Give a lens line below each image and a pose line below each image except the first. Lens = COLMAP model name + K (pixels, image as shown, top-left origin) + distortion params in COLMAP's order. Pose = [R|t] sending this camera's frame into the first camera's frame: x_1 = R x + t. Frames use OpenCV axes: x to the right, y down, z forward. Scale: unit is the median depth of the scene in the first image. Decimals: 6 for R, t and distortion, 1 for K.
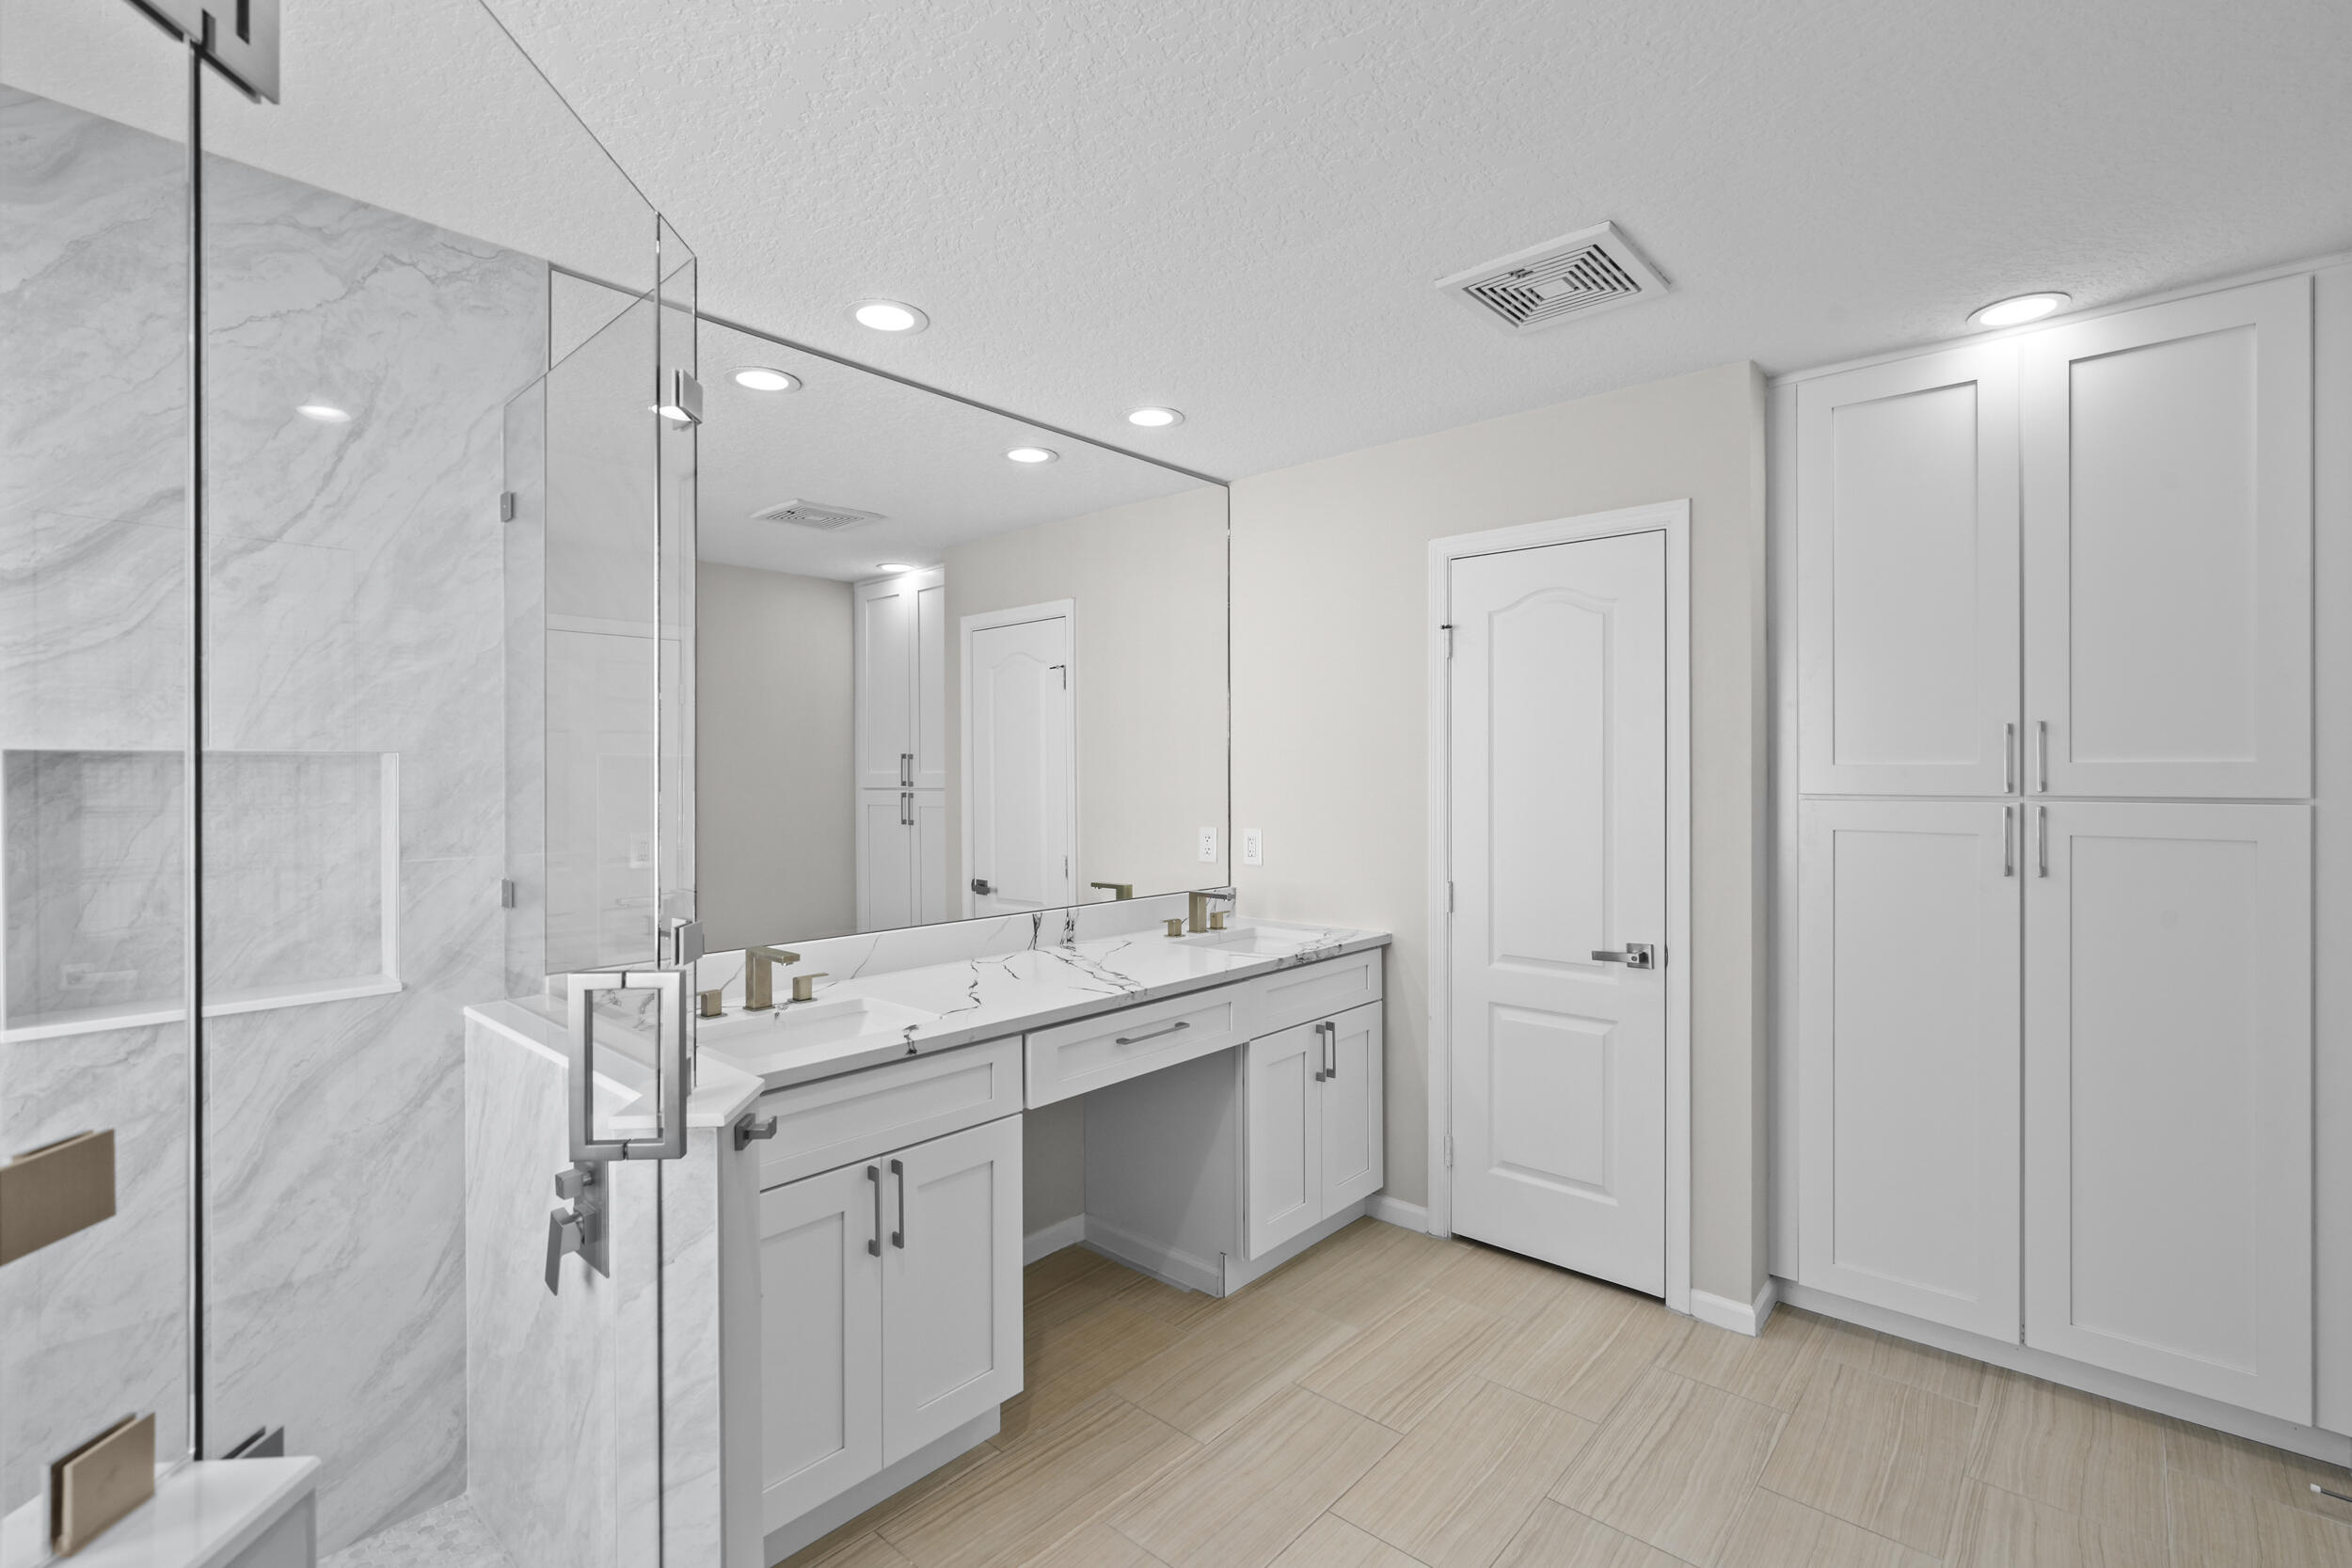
lens RADIAL K [[1059.0, 0, 1180.0], [0, 1059.0, 777.5], [0, 0, 1]] dist [0.003805, 0.000331]
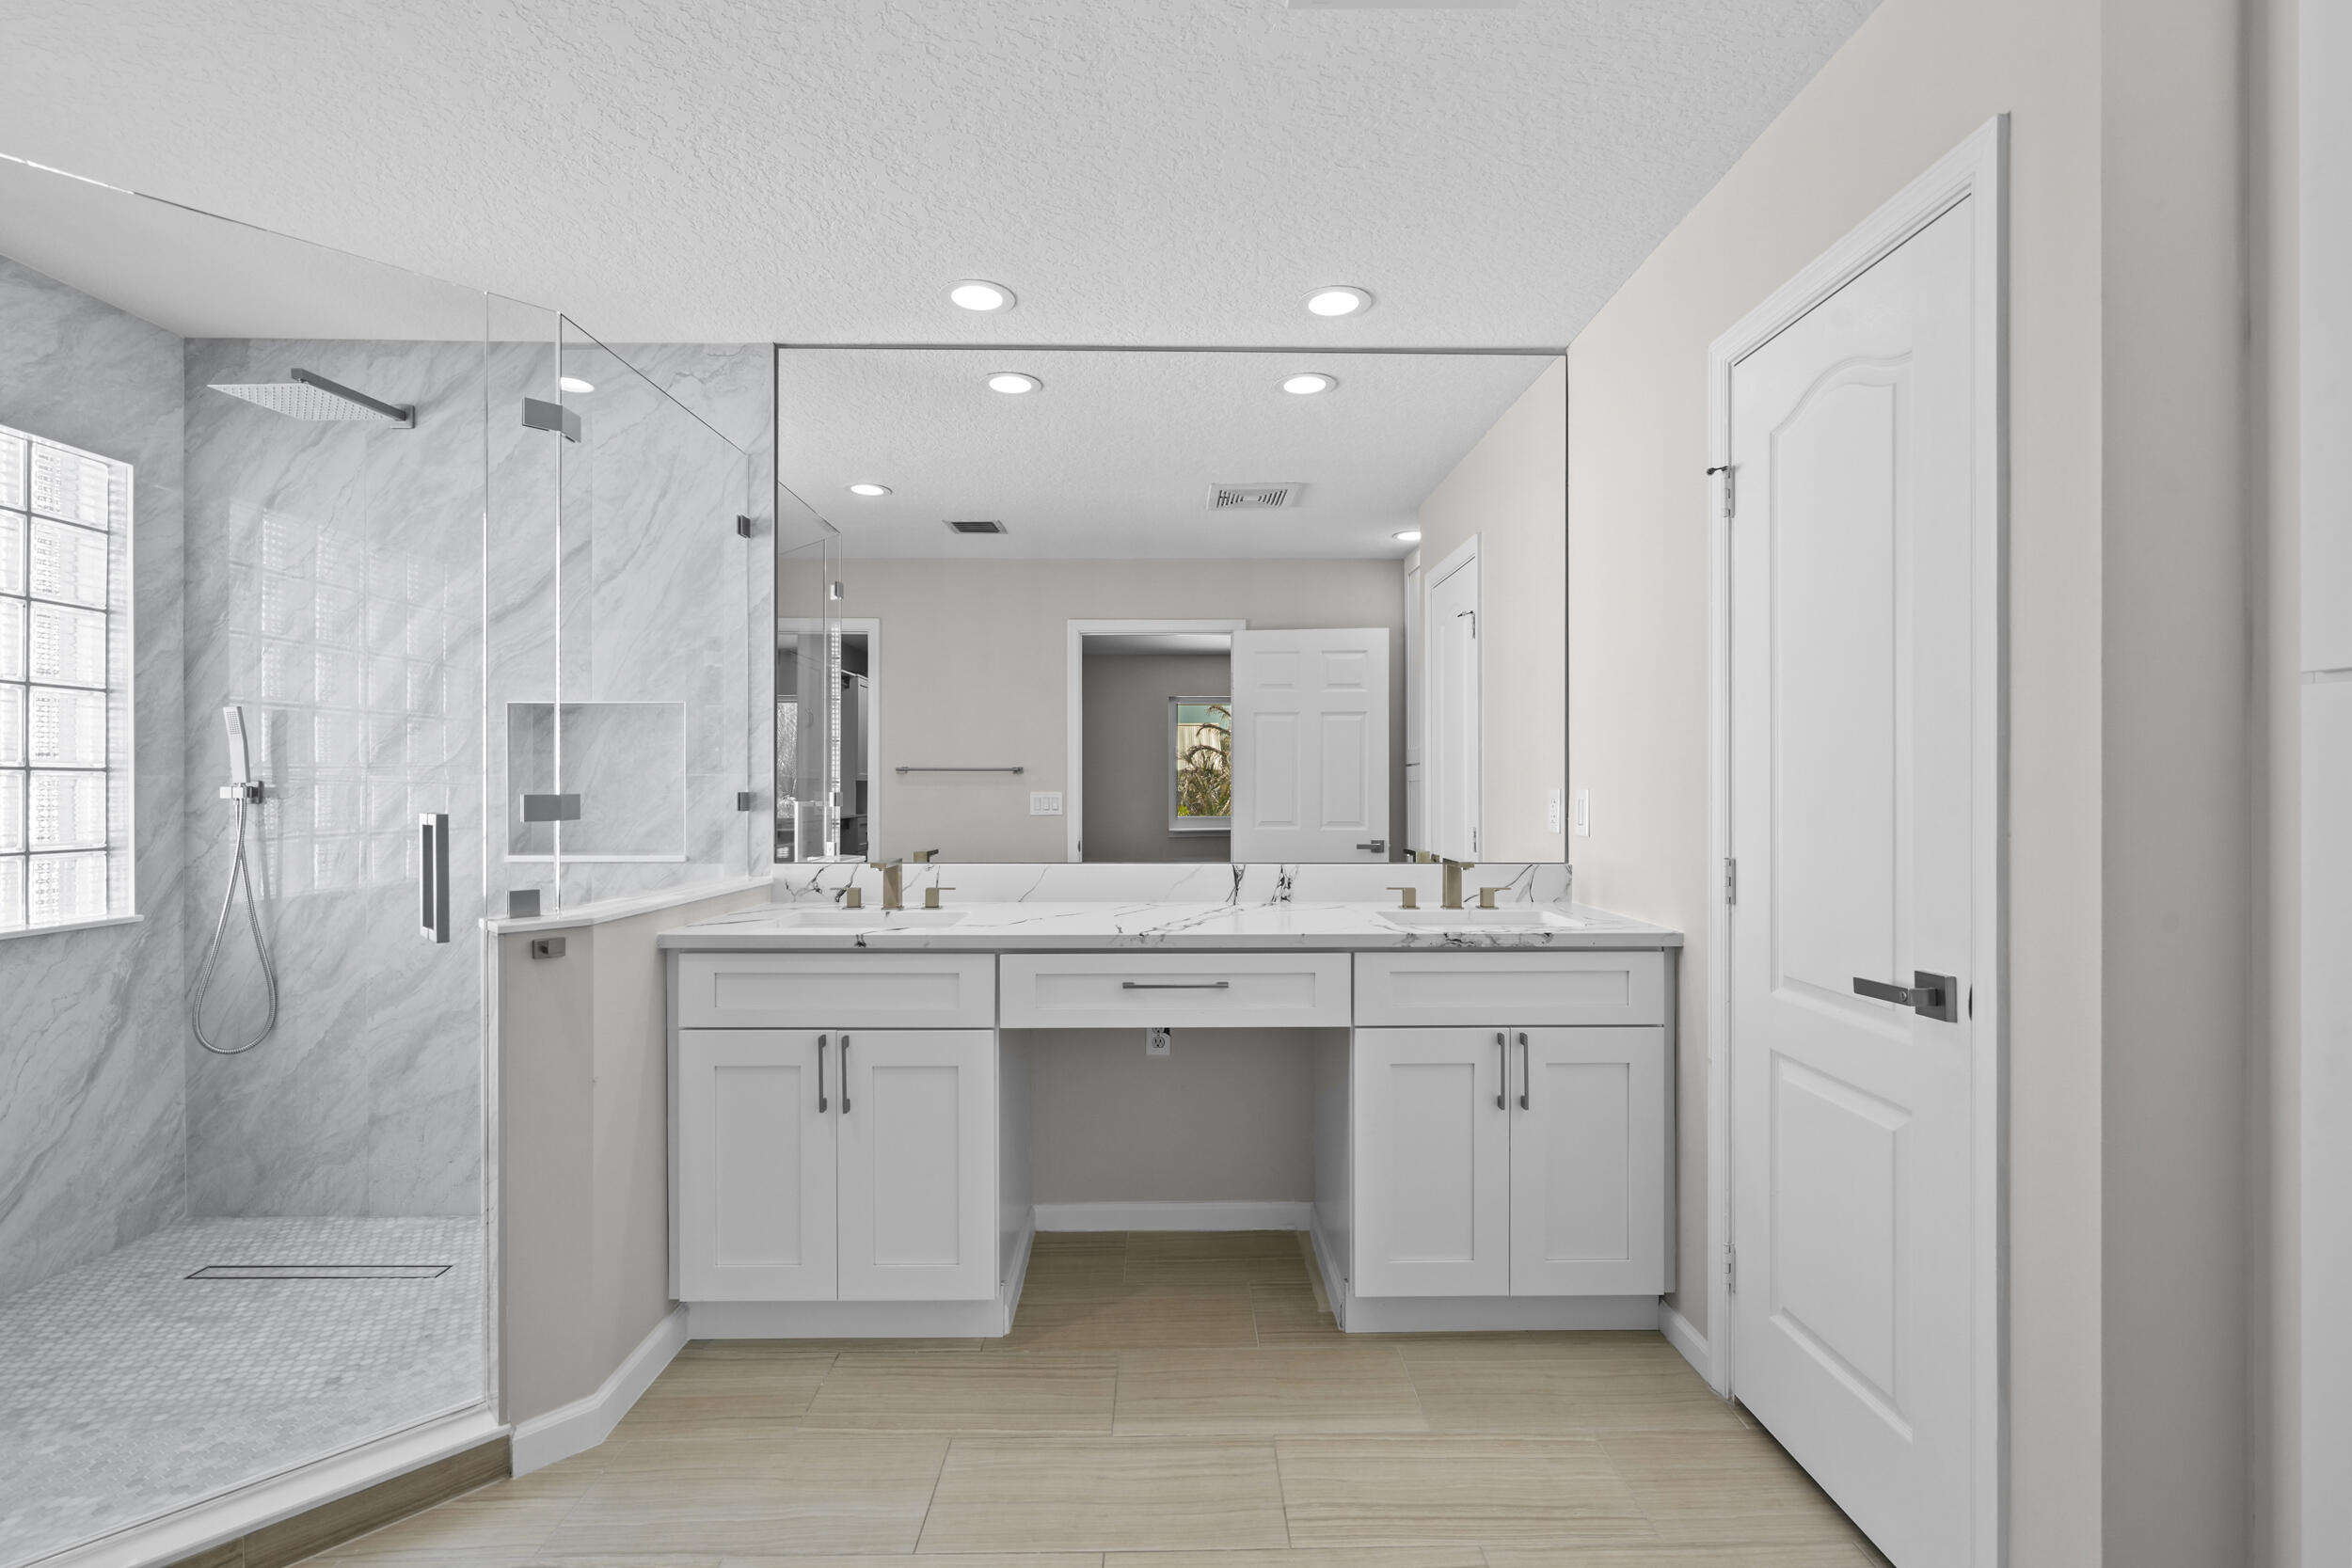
lens RADIAL K [[1057.5, 0, 1185.1], [0, 1057.5, 788.6], [0, 0, 1]] dist [-0.001298, 0.001030]
pose [[0.675848, 0.004036, -0.737030, 0.591670], [-0.004878, 0.999988, 0.001003, 0.065472], [0.737025, 0.002917, 0.675859, 0.359659]]
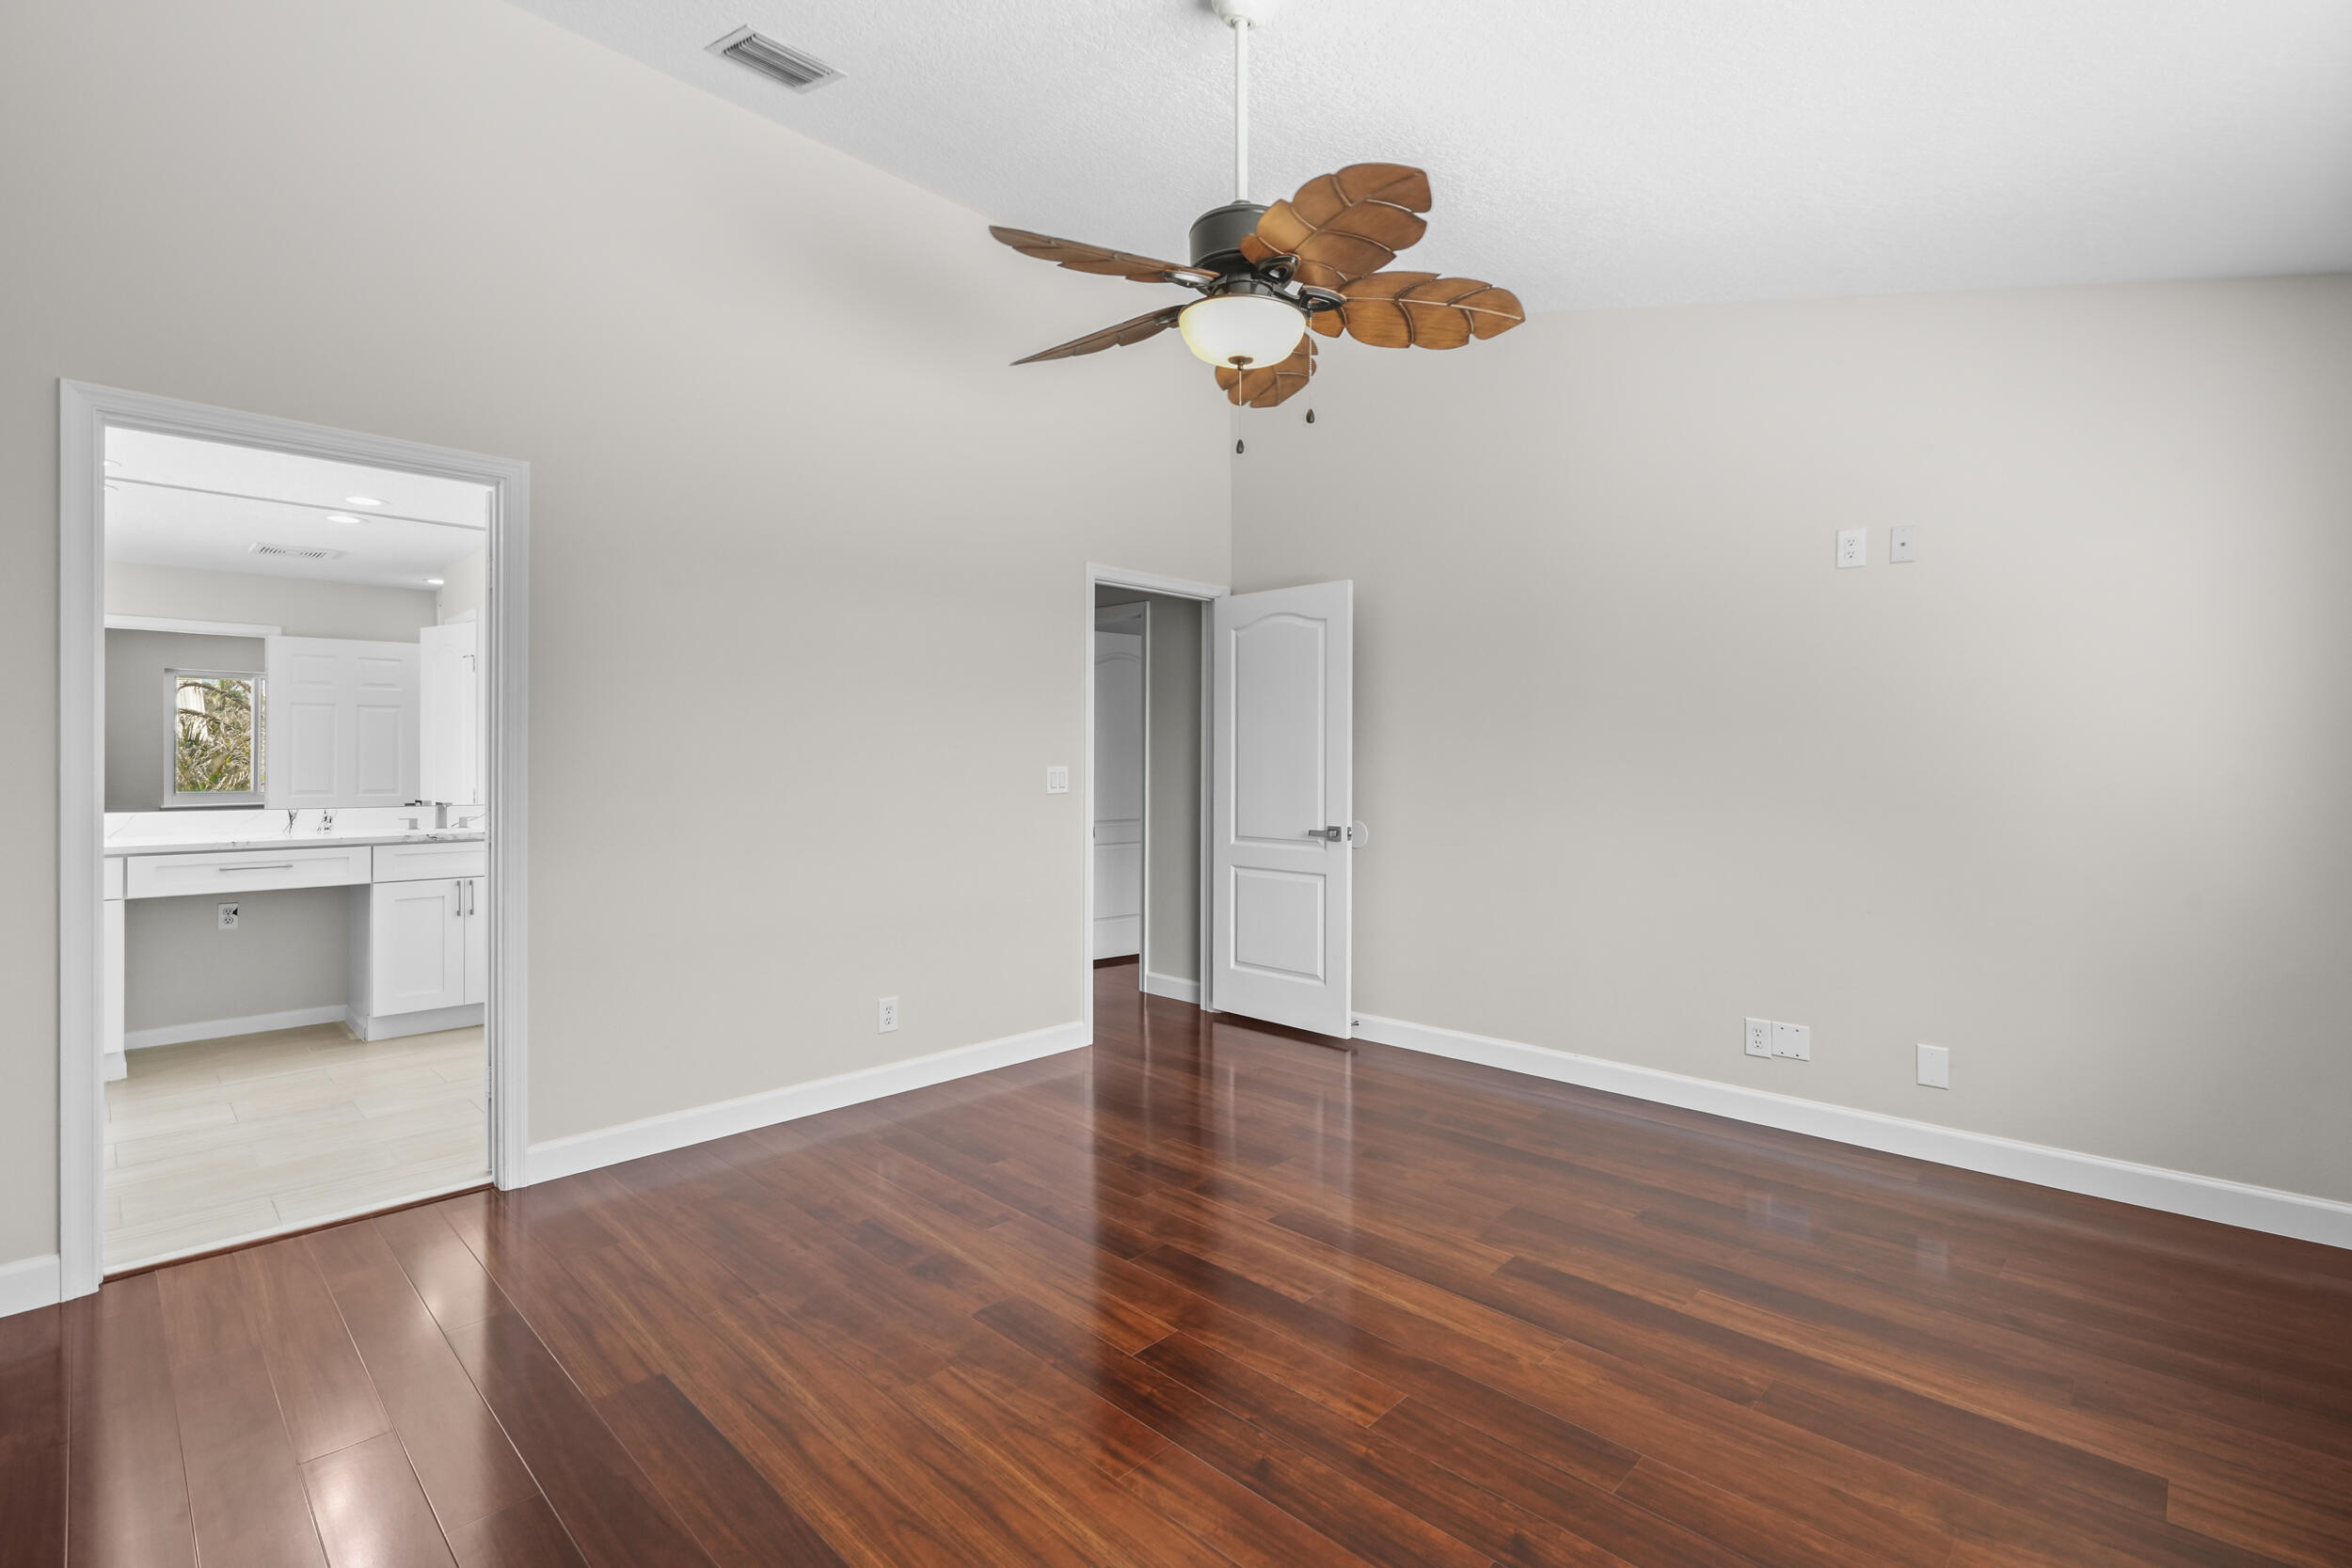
lens RADIAL K [[1061.8, 0, 1178.0], [0, 1061.8, 769.0], [0, 0, 1]] dist [-0.004392, 0.000056]
pose [[0.998893, 0.007233, -0.046477, 1.426764], [-0.007168, 0.999973, 0.001562, 0.060084], [0.046487, -0.001227, 0.998918, -0.604374]]
